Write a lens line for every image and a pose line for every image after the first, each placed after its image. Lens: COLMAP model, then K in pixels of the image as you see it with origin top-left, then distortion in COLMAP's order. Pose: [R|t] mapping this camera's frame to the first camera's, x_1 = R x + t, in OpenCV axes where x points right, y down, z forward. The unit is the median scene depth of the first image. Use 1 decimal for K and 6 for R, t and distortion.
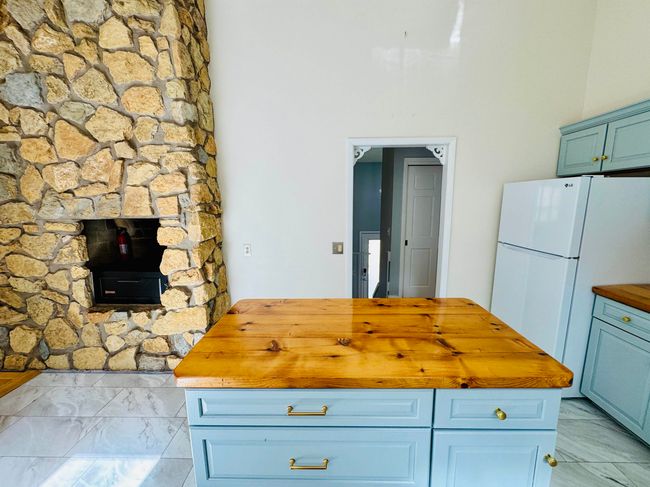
lens RADIAL K [[259.8, 0, 325.0], [0, 259.8, 243.5], [0, 0, 1]] dist [-0.002091, -0.000288]
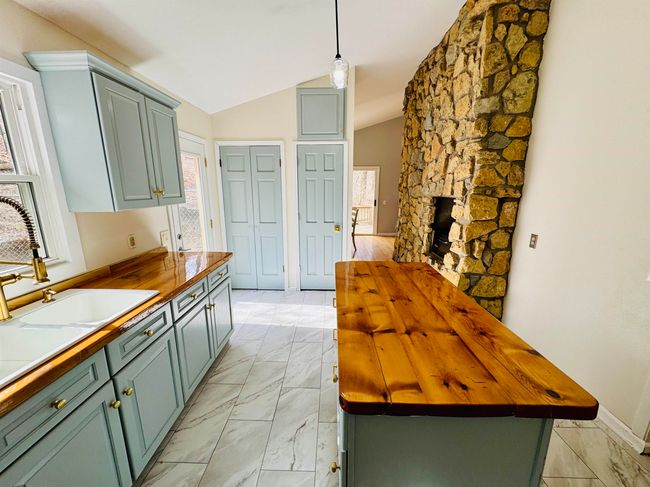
lens RADIAL K [[259.8, 0, 325.0], [0, 259.8, 243.5], [0, 0, 1]] dist [-0.002091, -0.000288]
pose [[-0.006445, 0.224154, -0.974532, 0.698032], [-0.156497, 0.962318, 0.222379, -0.064809], [0.987657, 0.153945, 0.028877, 0.349875]]
